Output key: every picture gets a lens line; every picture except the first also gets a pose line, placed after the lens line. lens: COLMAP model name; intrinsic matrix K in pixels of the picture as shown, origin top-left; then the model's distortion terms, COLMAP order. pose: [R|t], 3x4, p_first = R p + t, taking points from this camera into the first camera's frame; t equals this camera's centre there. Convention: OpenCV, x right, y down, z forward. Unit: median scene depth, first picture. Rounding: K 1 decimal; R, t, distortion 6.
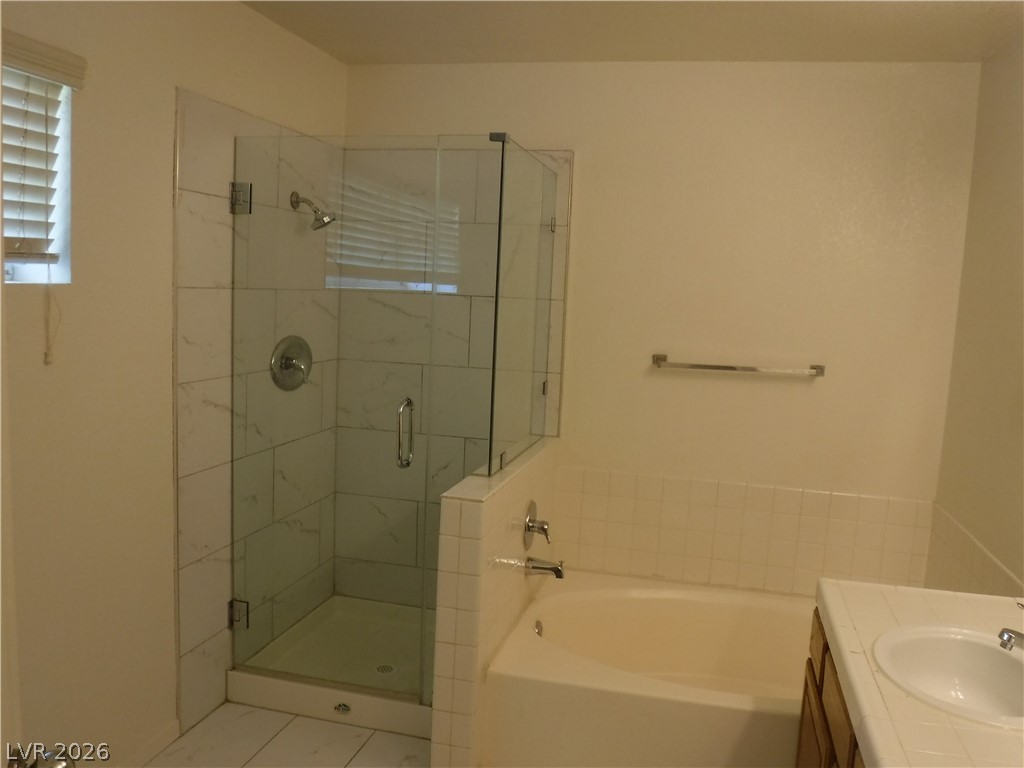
lens RADIAL K [[846.0, 0, 508.9], [0, 846.0, 389.1], [0, 0, 1]] dist [-0.089183, 0.008726]
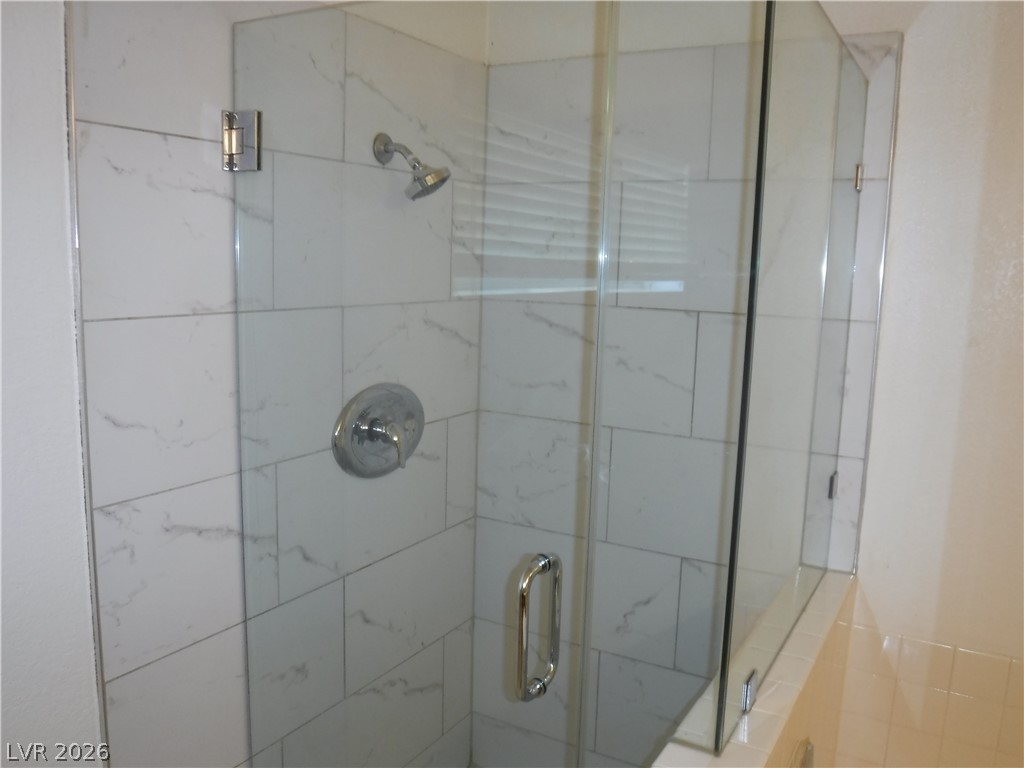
lens RADIAL K [[846.0, 0, 511.0], [0, 846.0, 389.3], [0, 0, 1]] dist [-0.089183, 0.008726]
pose [[0.961620, 0.024969, -0.273248, -0.010495], [-0.018256, 0.999466, 0.027083, -0.072424], [0.273778, -0.021055, 0.961562, 0.433615]]
